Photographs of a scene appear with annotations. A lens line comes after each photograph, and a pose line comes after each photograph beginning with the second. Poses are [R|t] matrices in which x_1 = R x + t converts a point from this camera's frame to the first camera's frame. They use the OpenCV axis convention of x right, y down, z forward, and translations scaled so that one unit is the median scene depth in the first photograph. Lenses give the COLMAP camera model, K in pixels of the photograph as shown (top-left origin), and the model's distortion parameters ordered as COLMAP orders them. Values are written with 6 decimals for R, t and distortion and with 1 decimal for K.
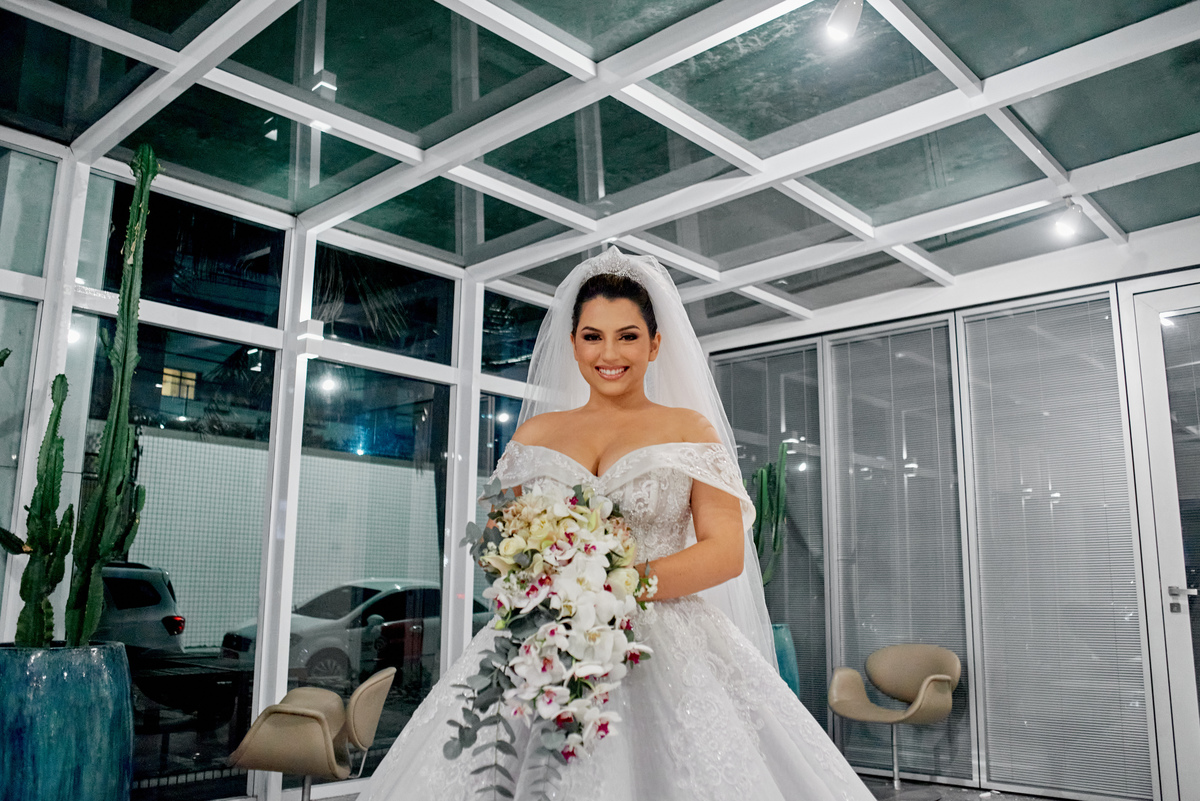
lens RADIAL K [[994.6, 0, 599.1], [0, 994.6, 374.5], [0, 0, 1]] dist [-0.133103, 0.149789]
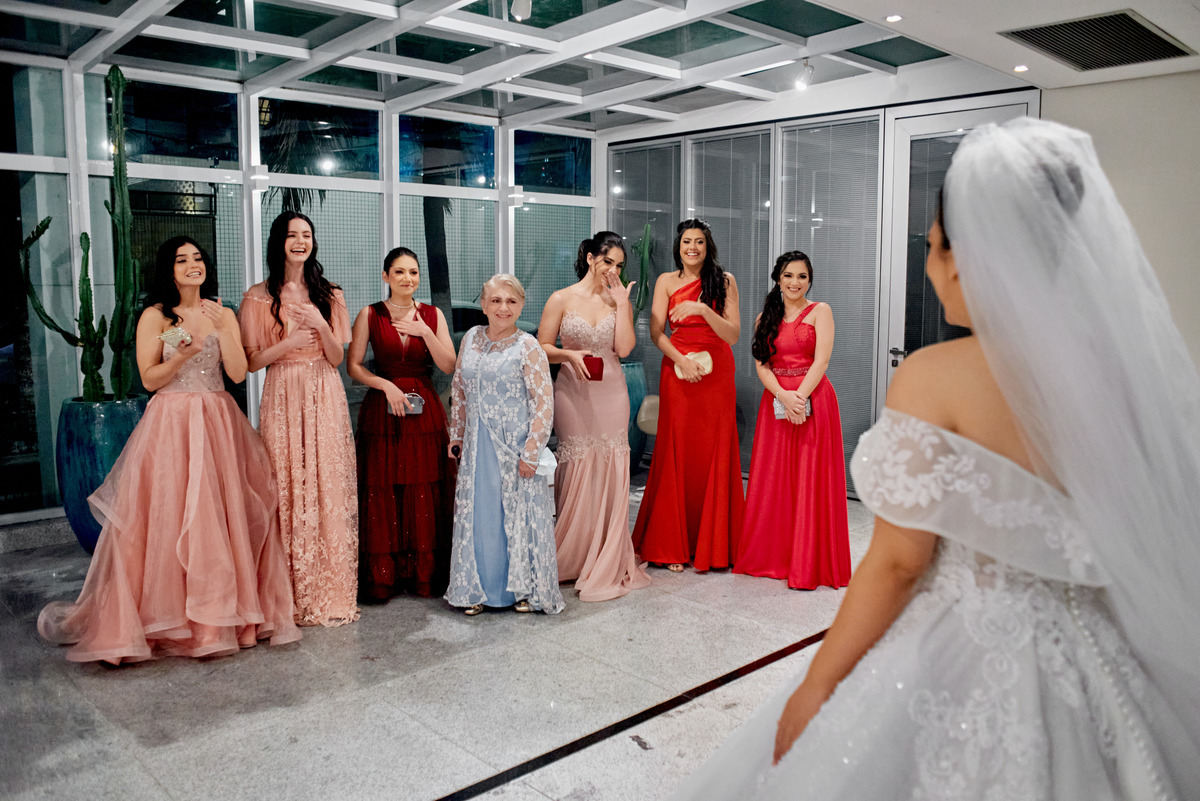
lens RADIAL K [[994.6, 0, 599.1], [0, 994.6, 374.5], [0, 0, 1]] dist [-0.133103, 0.149789]
pose [[0.994589, 0.002862, -0.103845, 0.338776], [0.029120, 0.951864, 0.305133, -0.182687], [0.099720, -0.306506, 0.946631, -0.365778]]
